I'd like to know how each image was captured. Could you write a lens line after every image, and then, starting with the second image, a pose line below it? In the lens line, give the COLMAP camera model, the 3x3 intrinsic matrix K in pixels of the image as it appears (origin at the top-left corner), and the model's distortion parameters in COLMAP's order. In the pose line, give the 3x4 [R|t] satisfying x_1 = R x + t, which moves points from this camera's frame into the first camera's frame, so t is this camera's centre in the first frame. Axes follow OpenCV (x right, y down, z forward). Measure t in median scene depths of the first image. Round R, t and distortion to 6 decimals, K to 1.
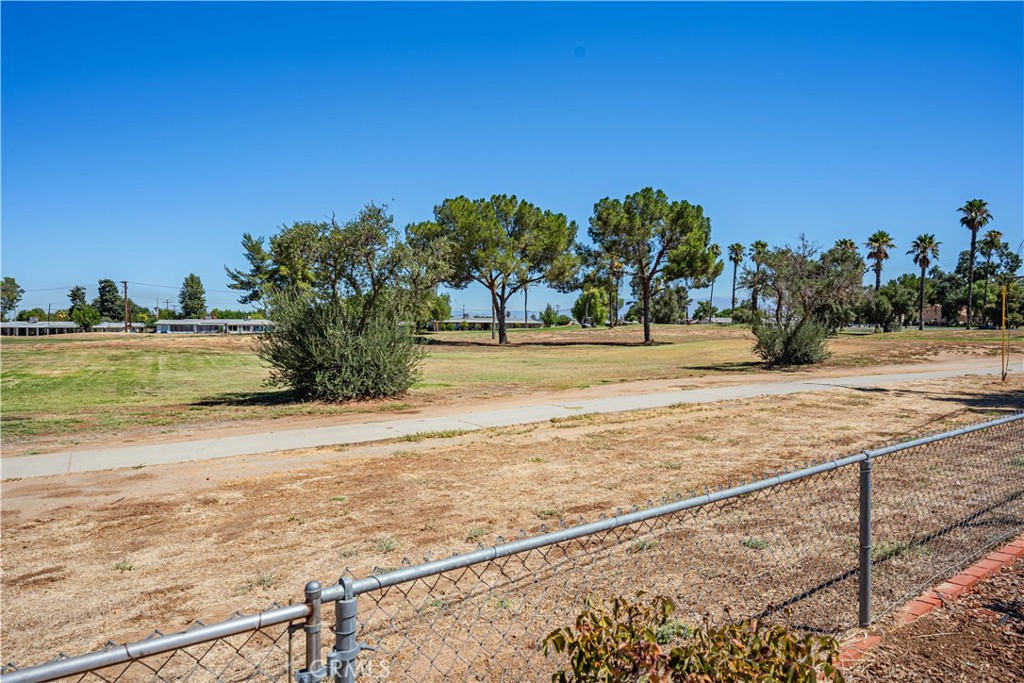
lens RADIAL K [[681.5, 0, 512.0], [0, 681.5, 341.5], [0, 0, 1]] dist [0.004158, 0.000312]
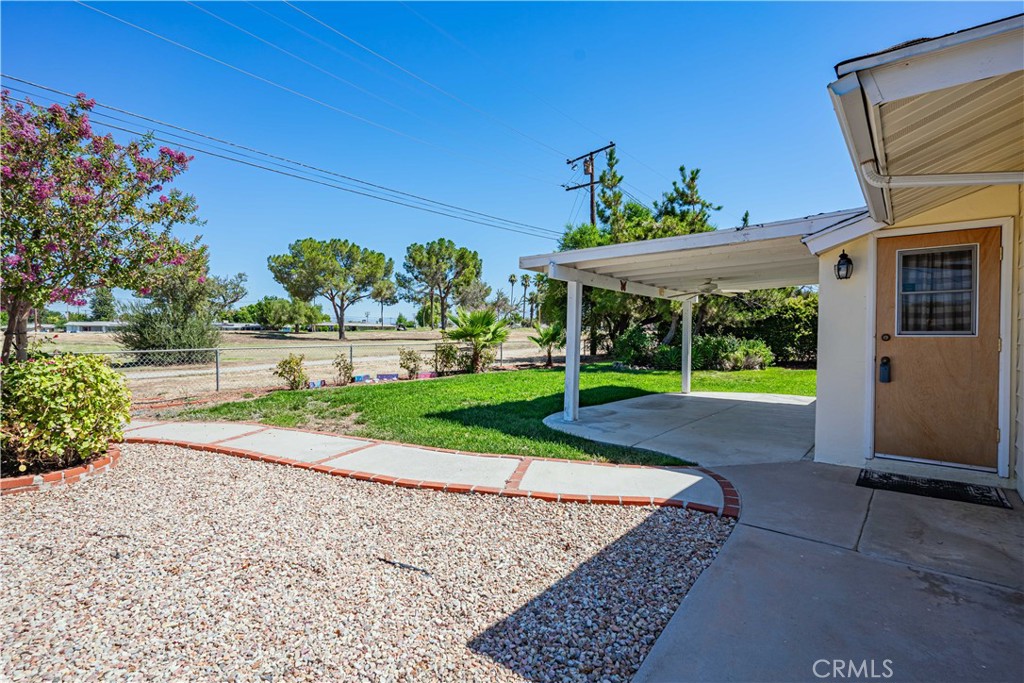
lens RADIAL K [[489.4, 0, 512.0], [0, 489.4, 341.5], [0, 0, 1]] dist [-0.000449, -0.000027]
pose [[0.967728, -0.001500, 0.251993, 0.073320], [0.000883, 0.999996, 0.002561, 0.005591], [-0.251995, -0.002255, 0.967726, -0.113429]]
